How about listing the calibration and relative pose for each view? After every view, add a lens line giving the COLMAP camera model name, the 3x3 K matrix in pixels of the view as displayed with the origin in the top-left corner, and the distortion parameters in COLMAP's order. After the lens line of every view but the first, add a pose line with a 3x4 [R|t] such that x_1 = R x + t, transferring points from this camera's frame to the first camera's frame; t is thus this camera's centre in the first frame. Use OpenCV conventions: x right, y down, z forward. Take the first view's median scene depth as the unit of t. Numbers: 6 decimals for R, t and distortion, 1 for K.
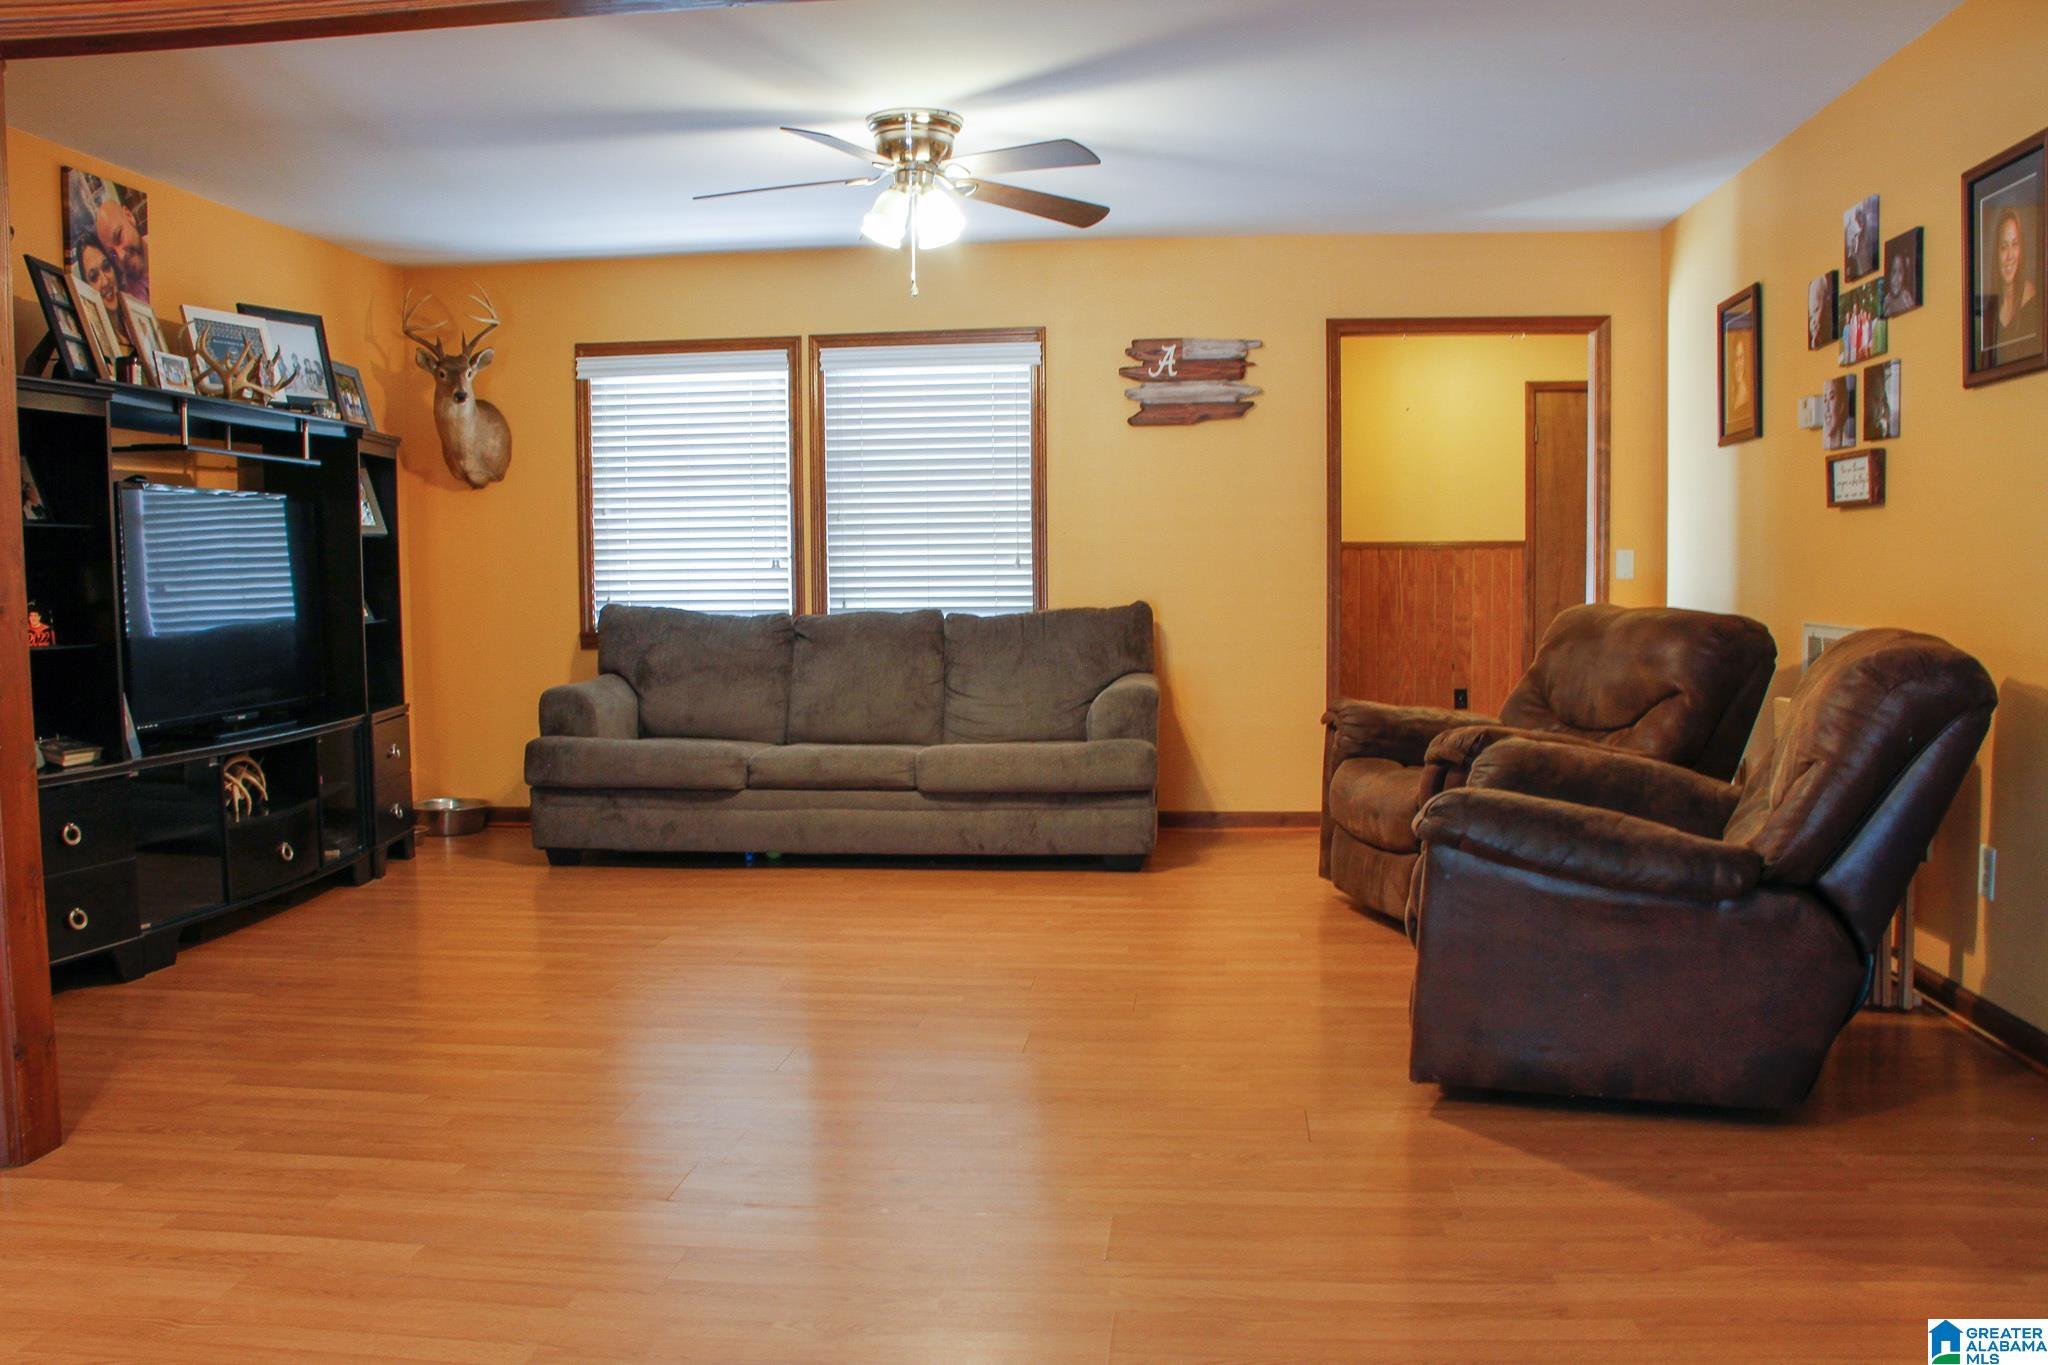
lens RADIAL K [[1757.4, 0, 987.0], [0, 1757.4, 691.2], [0, 0, 1]] dist [-0.196830, 0.170814]
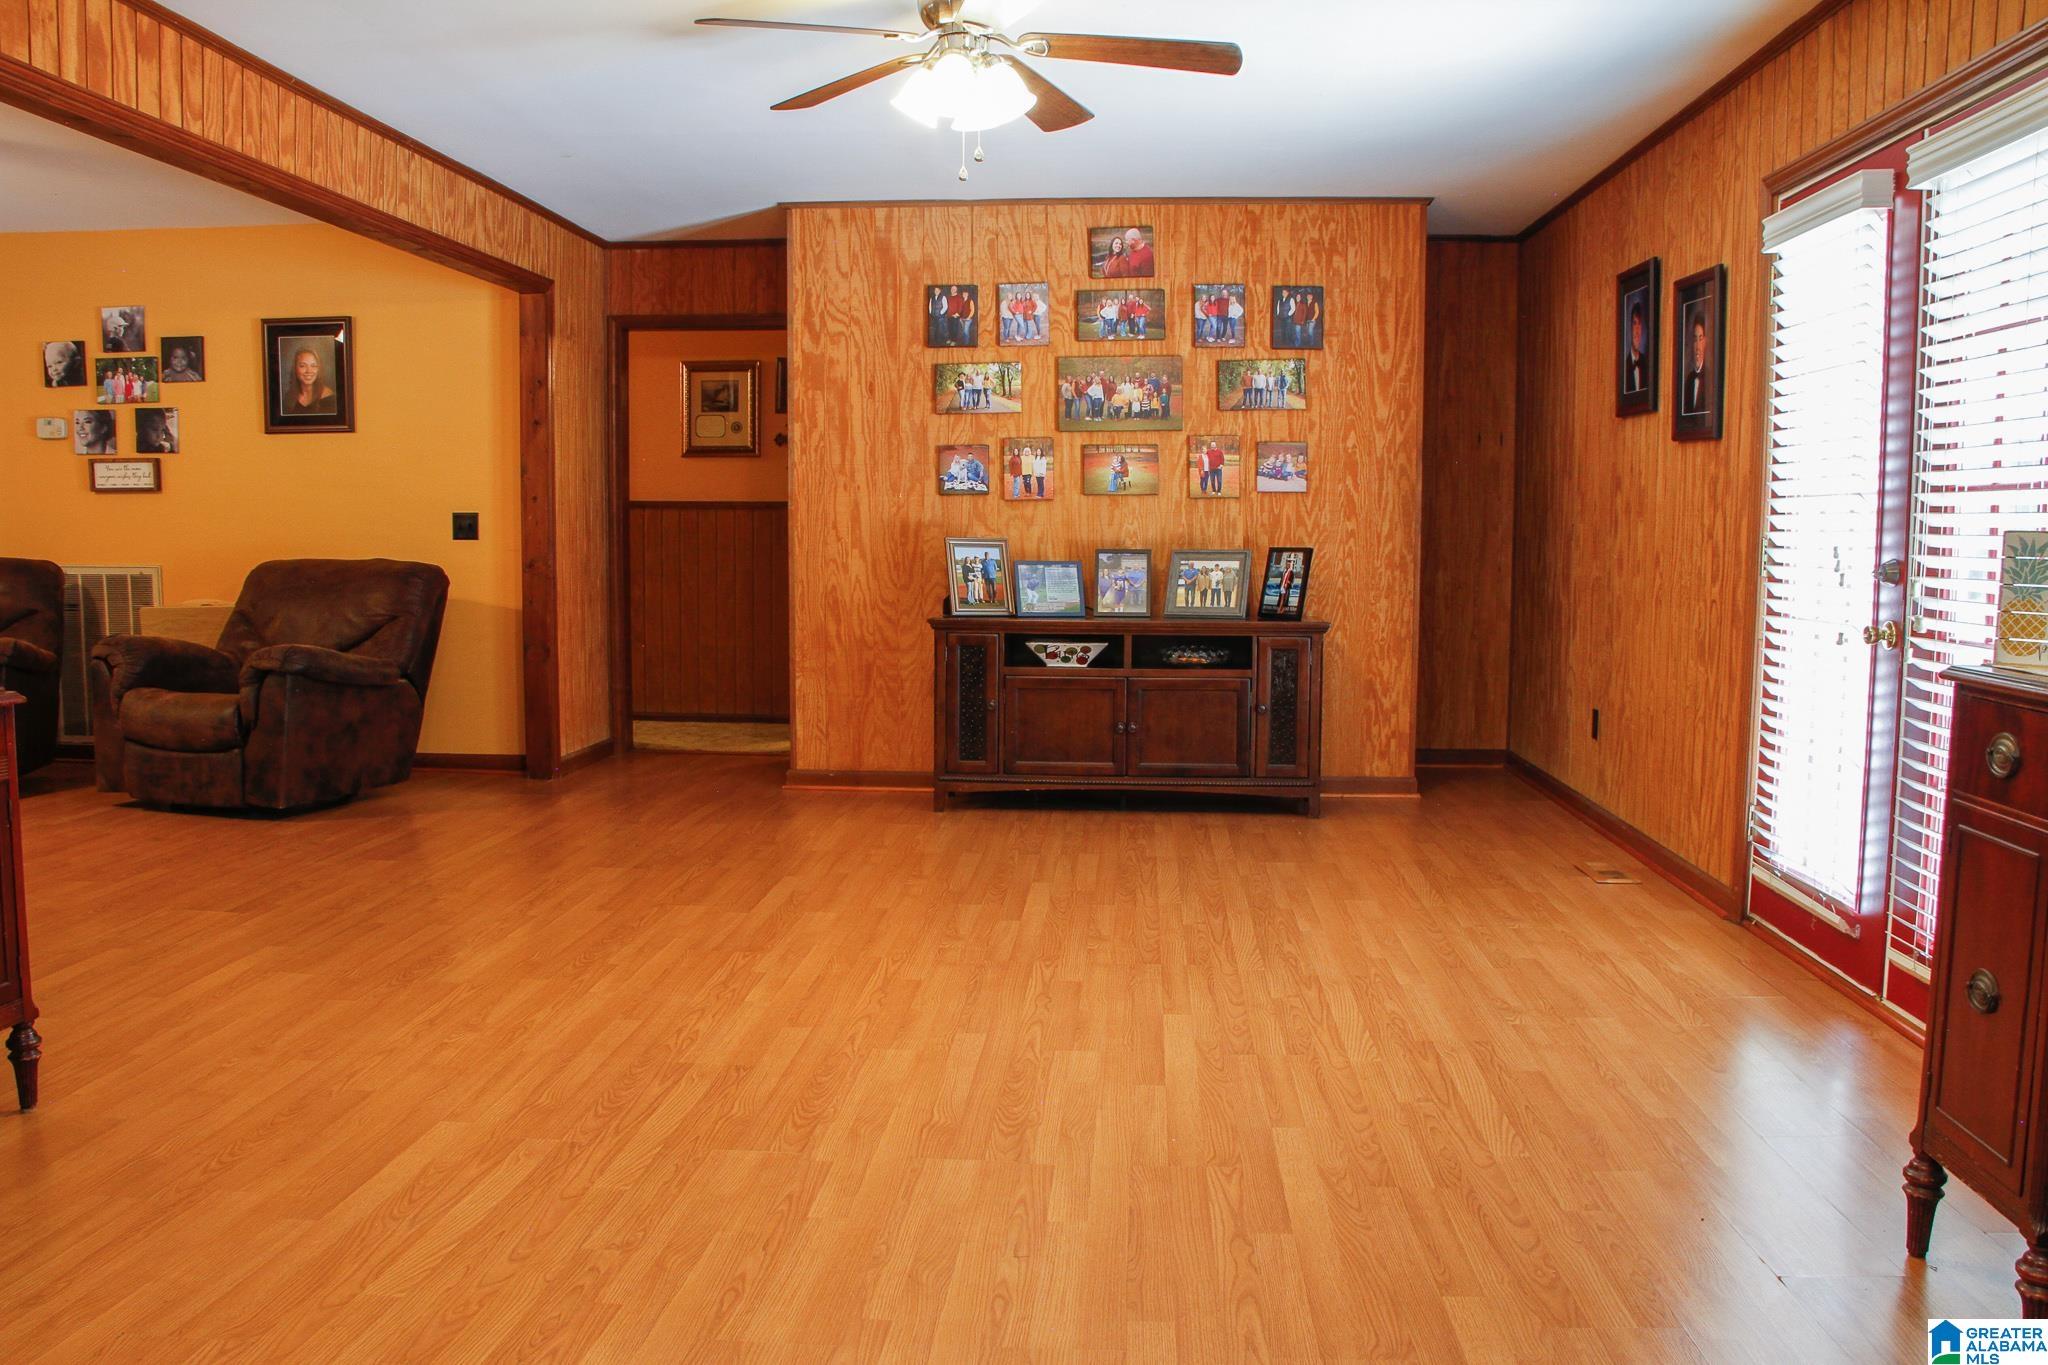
lens RADIAL K [[1693.2, 0, 1026.8], [0, 1693.2, 709.0], [0, 0, 1]] dist [-0.180226, 0.157343]
pose [[-0.052206, -0.097478, 0.993867, -1.167957], [0.065588, 0.992741, 0.100813, -0.000618], [-0.996480, 0.070449, -0.045434, 0.217595]]
